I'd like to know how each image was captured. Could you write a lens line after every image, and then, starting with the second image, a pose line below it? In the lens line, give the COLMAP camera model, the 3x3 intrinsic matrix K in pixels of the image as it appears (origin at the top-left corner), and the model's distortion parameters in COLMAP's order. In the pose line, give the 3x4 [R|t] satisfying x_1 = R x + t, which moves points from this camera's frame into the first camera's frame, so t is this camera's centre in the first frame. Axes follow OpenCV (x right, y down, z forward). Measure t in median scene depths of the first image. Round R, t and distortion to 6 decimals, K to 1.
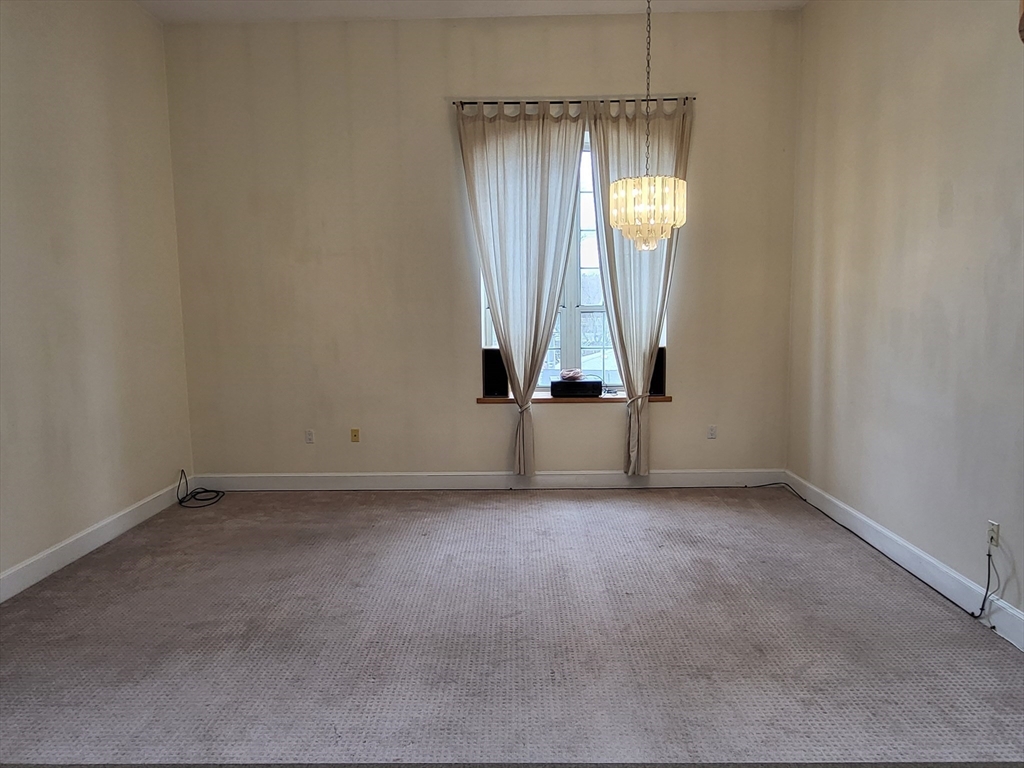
lens RADIAL K [[689.6, 0, 510.2], [0, 689.6, 382.9], [0, 0, 1]] dist [-0.010385, 0.005328]
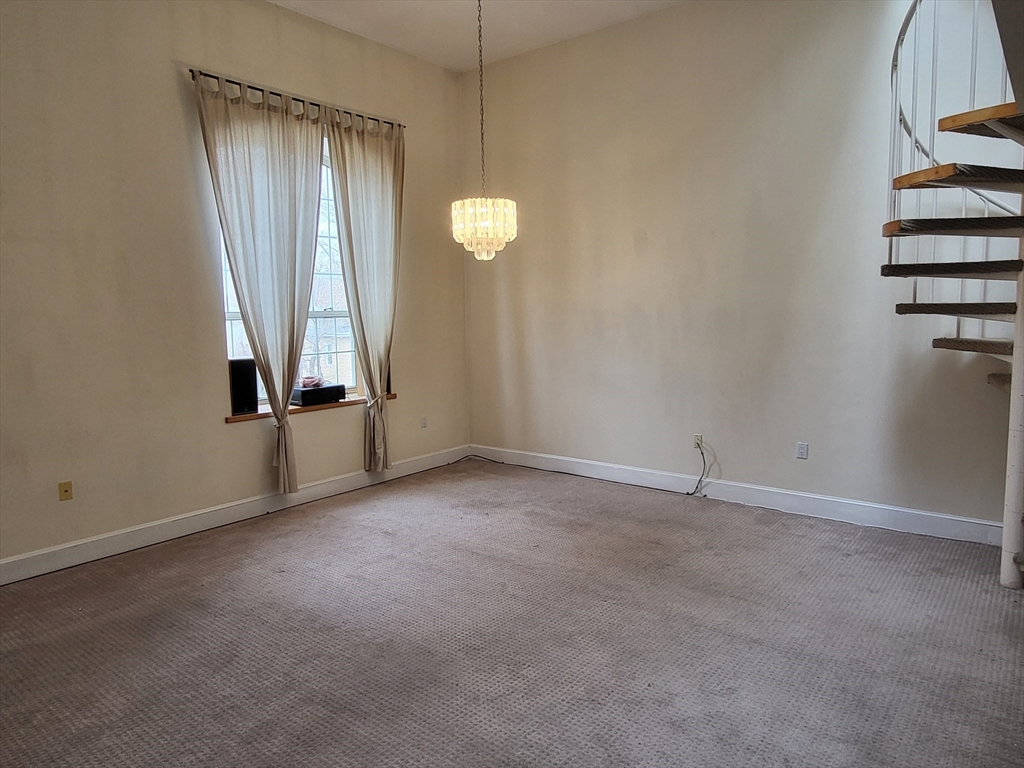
lens RADIAL K [[689.6, 0, 508.5], [0, 689.6, 382.2], [0, 0, 1]] dist [-0.010385, 0.005328]
pose [[0.597455, -0.081693, 0.797730, -0.546403], [0.100416, 0.994589, 0.026646, -0.009718], [-0.795590, 0.064185, 0.602426, 0.204824]]
